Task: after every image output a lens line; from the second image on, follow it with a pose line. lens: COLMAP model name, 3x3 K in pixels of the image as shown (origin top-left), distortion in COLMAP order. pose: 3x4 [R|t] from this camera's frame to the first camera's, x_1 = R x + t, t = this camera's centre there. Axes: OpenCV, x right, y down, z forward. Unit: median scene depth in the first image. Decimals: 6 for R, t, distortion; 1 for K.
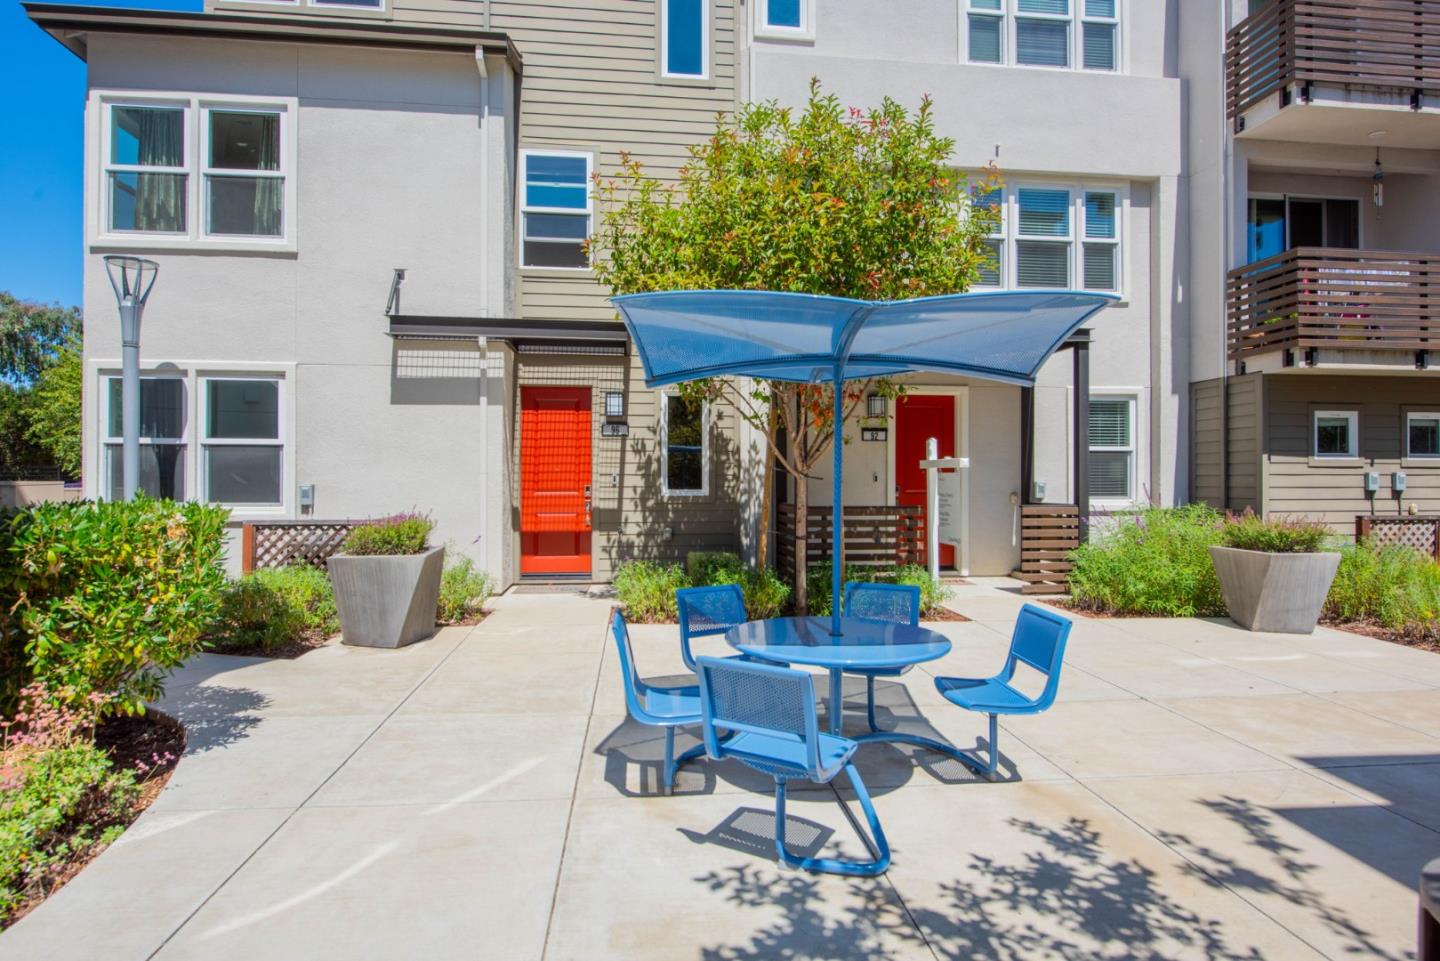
lens RADIAL K [[653.3, 0, 714.1], [0, 653.3, 475.7], [0, 0, 1]] dist [-0.004896, -0.000372]
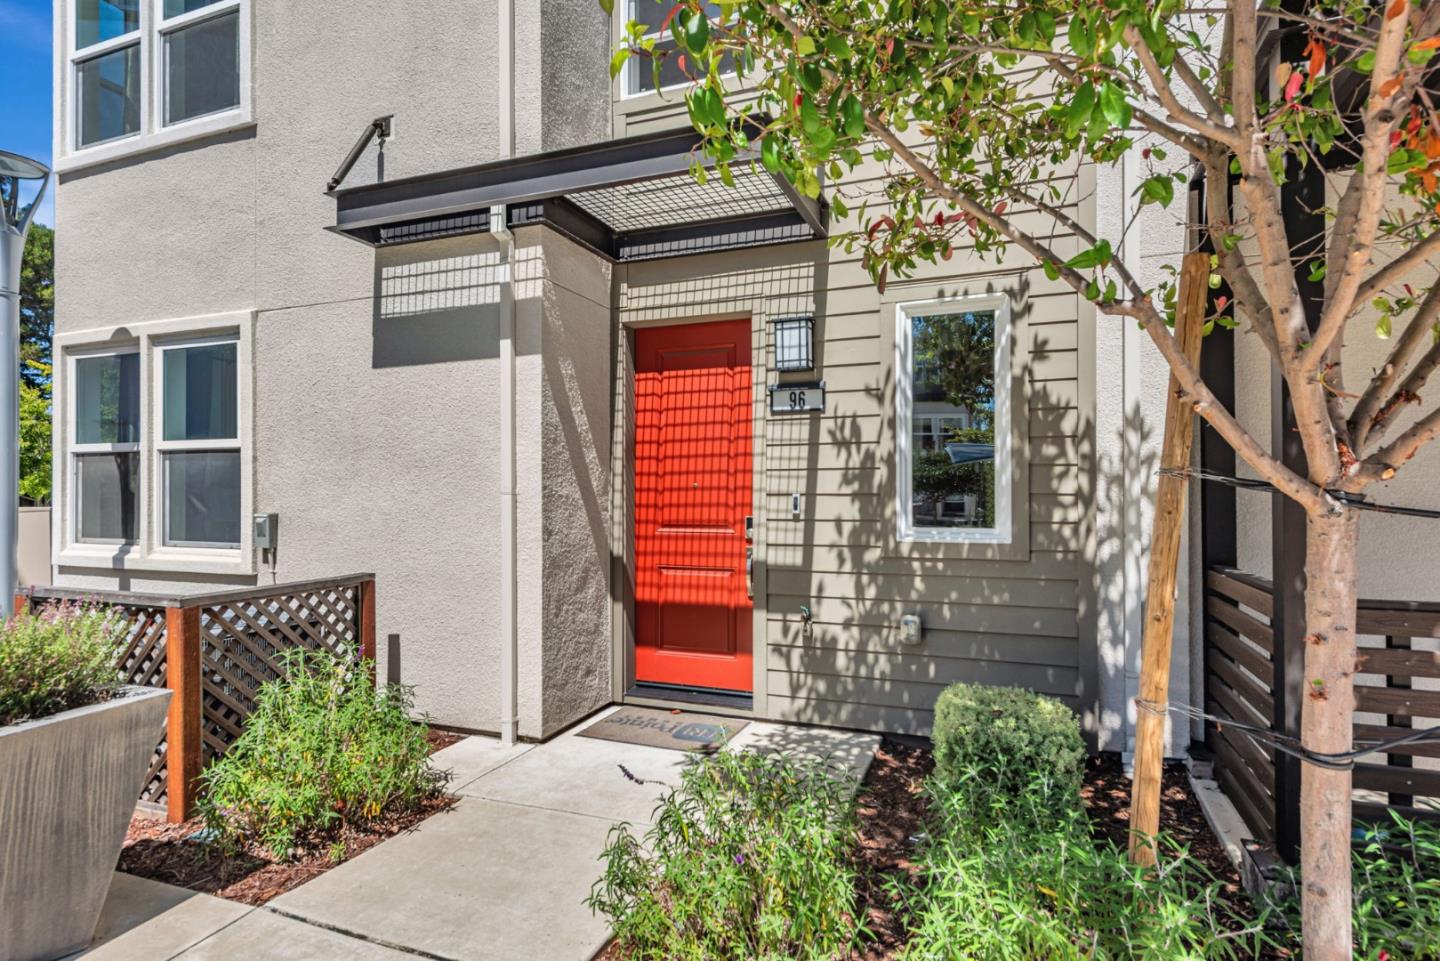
lens RADIAL K [[749.9, 0, 720.7], [0, 749.9, 495.1], [0, 0, 1]] dist [0.022159, -0.000081]
pose [[0.890672, -0.003867, -0.454630, 0.046386], [0.005897, 0.999978, 0.003047, -0.002562], [0.454608, -0.005395, 0.890675, 0.489941]]
